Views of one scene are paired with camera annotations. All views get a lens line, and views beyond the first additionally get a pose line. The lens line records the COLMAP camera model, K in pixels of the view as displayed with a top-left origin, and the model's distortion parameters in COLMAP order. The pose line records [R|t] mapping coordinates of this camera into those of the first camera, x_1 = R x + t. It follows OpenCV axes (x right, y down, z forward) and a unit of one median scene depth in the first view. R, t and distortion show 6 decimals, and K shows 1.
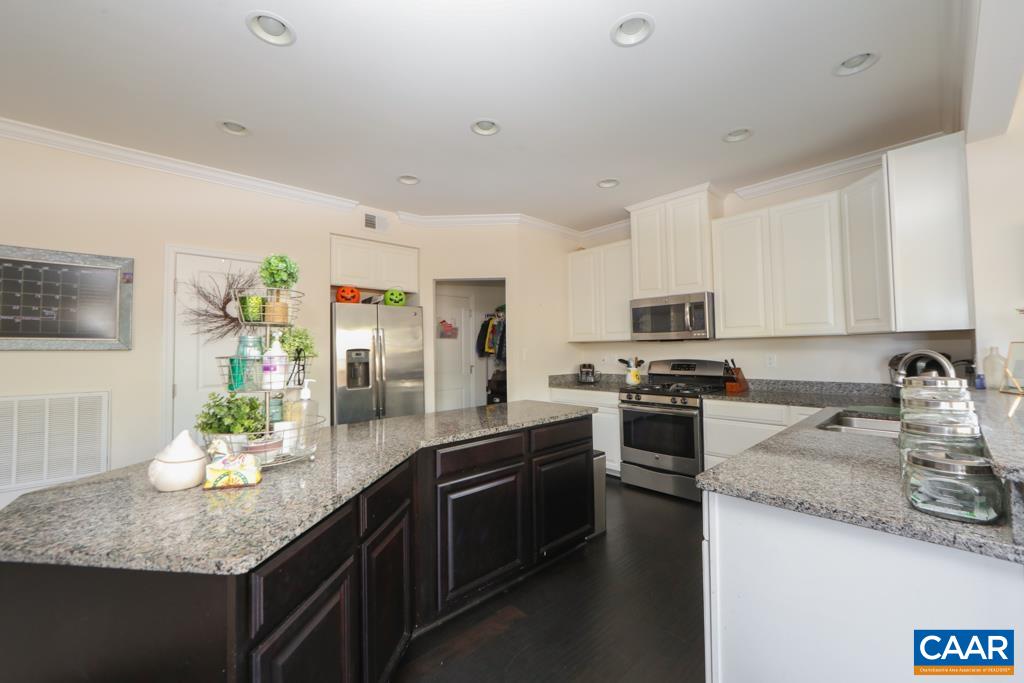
lens RADIAL K [[403.4, 0, 512.9], [0, 403.4, 339.7], [0, 0, 1]] dist [-0.009878, 0.000759]
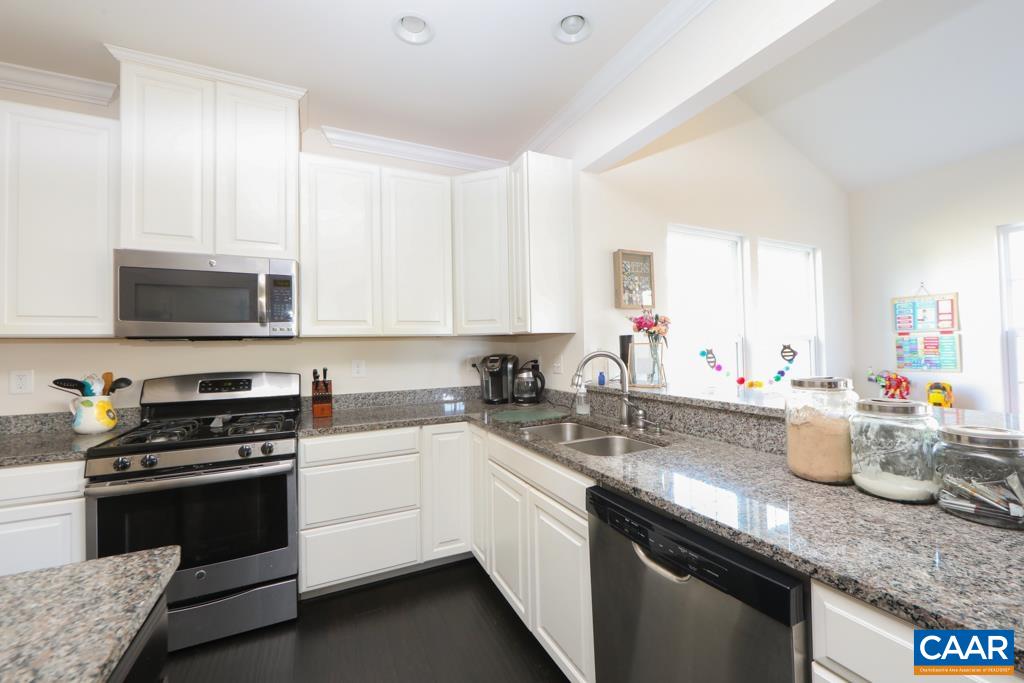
lens RADIAL K [[403.4, 0, 509.6], [0, 403.4, 334.5], [0, 0, 1]] dist [-0.009878, 0.000759]
pose [[0.286758, 0.038343, 0.957235, -0.011008], [-0.012508, 0.999263, -0.036279, 0.010601], [-0.957921, -0.001569, 0.287027, 0.454602]]
